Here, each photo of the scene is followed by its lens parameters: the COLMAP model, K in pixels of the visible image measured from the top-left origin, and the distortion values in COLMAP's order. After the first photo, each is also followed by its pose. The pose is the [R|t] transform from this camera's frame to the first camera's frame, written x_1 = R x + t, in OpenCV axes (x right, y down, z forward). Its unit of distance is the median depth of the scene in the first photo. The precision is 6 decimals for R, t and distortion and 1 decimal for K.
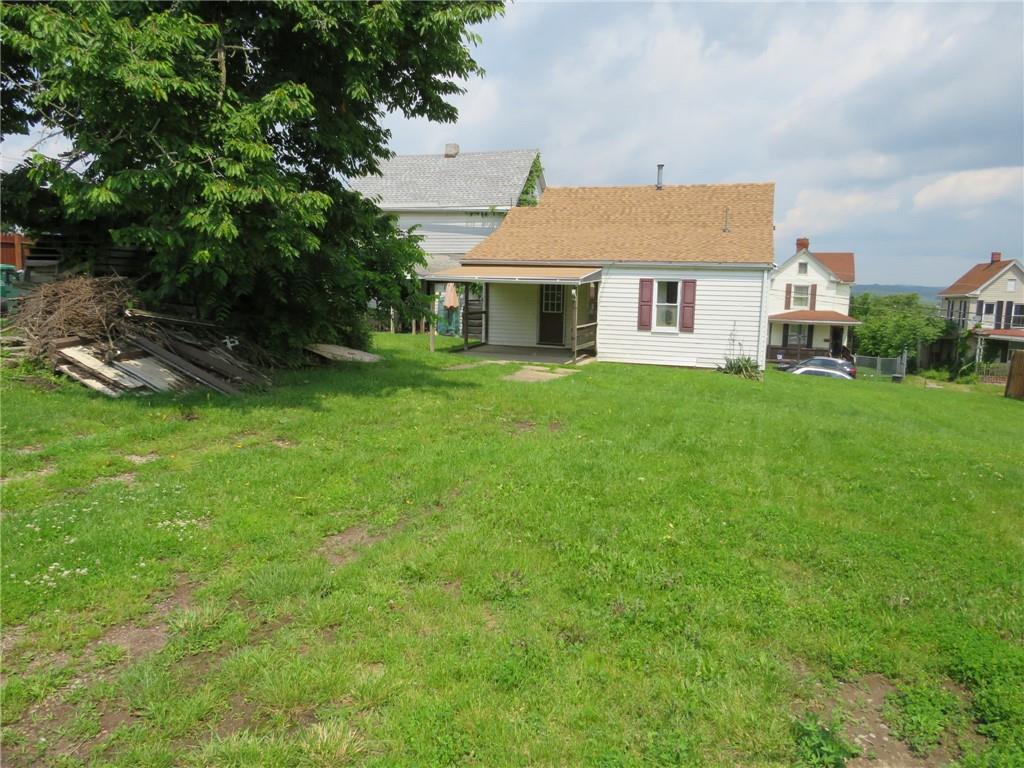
lens RADIAL K [[731.3, 0, 512.0], [0, 731.3, 384.0], [0, 0, 1]] dist [-0.032224, 0.023762]
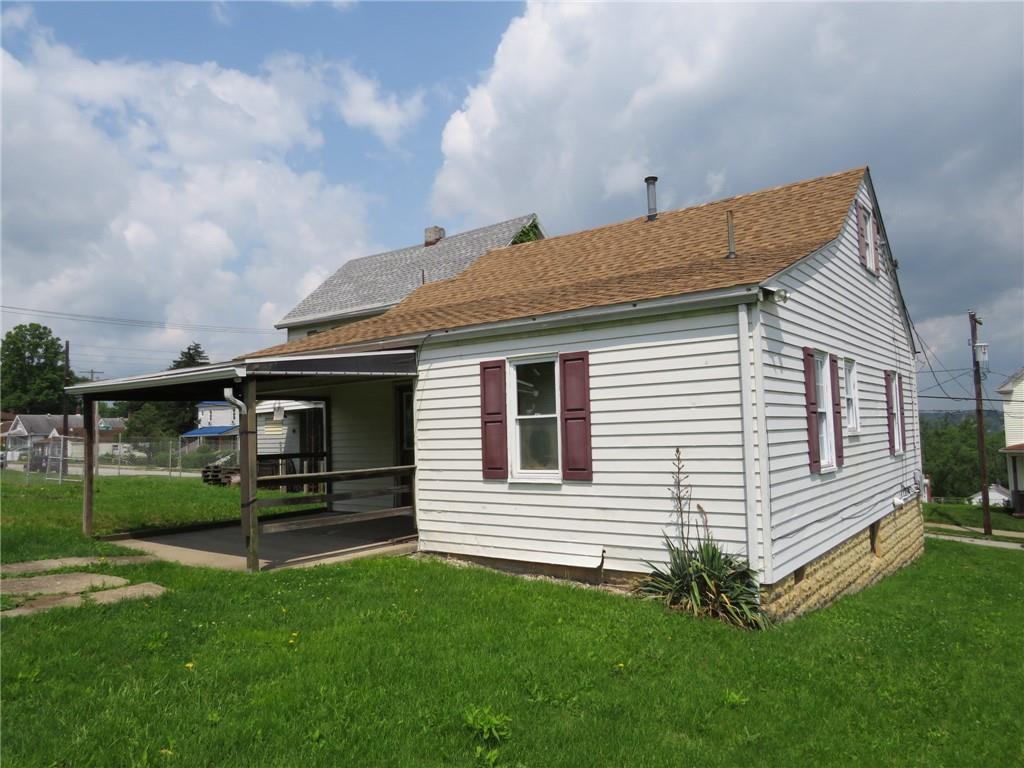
lens RADIAL K [[727.2, 0, 515.2], [0, 727.2, 382.2], [0, 0, 1]] dist [-0.022847, -0.005679]
pose [[0.948107, -0.070262, -0.310091, 0.339359], [0.004493, 0.978141, -0.207893, -0.041547], [0.317920, 0.195712, 0.927698, 0.611732]]
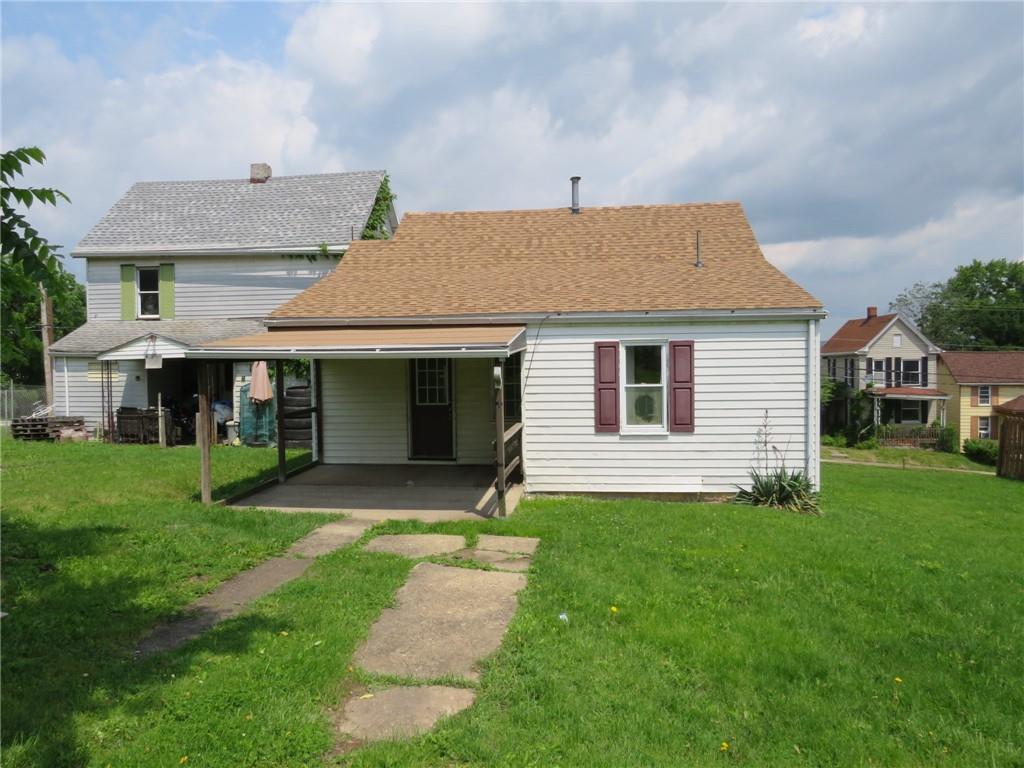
lens RADIAL K [[721.3, 0, 509.8], [0, 721.3, 379.6], [0, 0, 1]] dist [-0.019200, 0.001670]
pose [[0.974860, -0.042349, 0.218758, -0.013081], [0.064708, 0.993268, -0.096077, -0.067570], [-0.213217, 0.107817, 0.971038, 0.483885]]
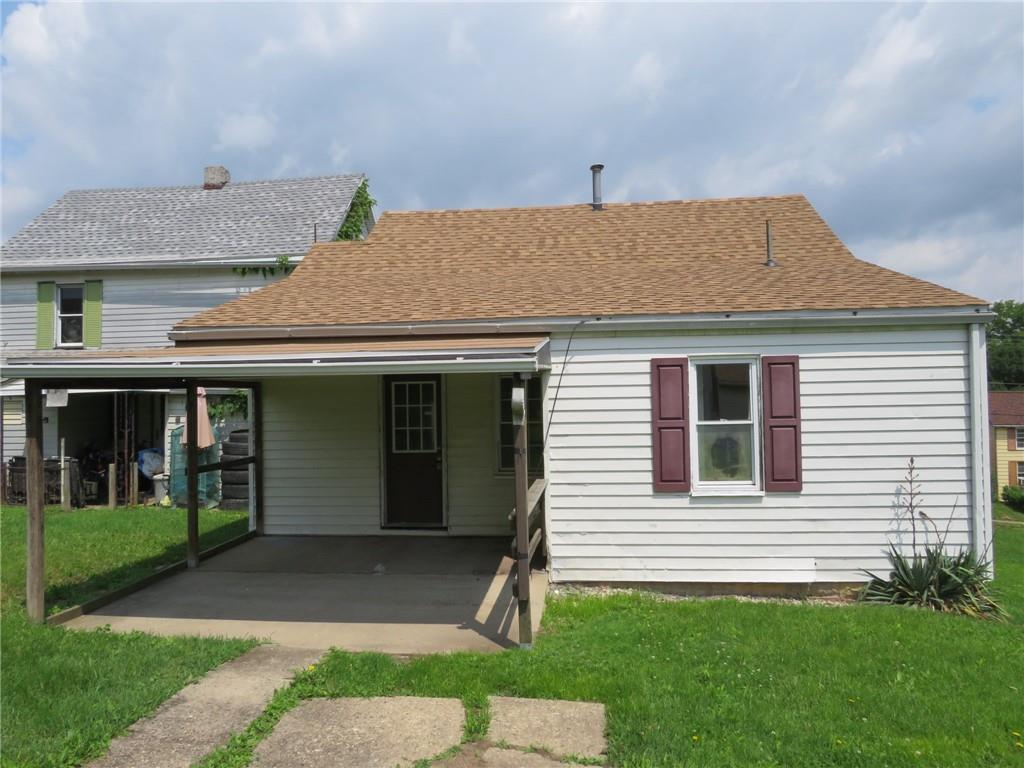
lens RADIAL K [[721.3, 0, 509.8], [0, 721.3, 379.6], [0, 0, 1]] dist [-0.019200, 0.001670]
pose [[0.971989, -0.031464, 0.232909, 0.013851], [0.069941, 0.984824, -0.158840, -0.080400], [-0.224377, 0.170681, 0.959439, 0.667936]]
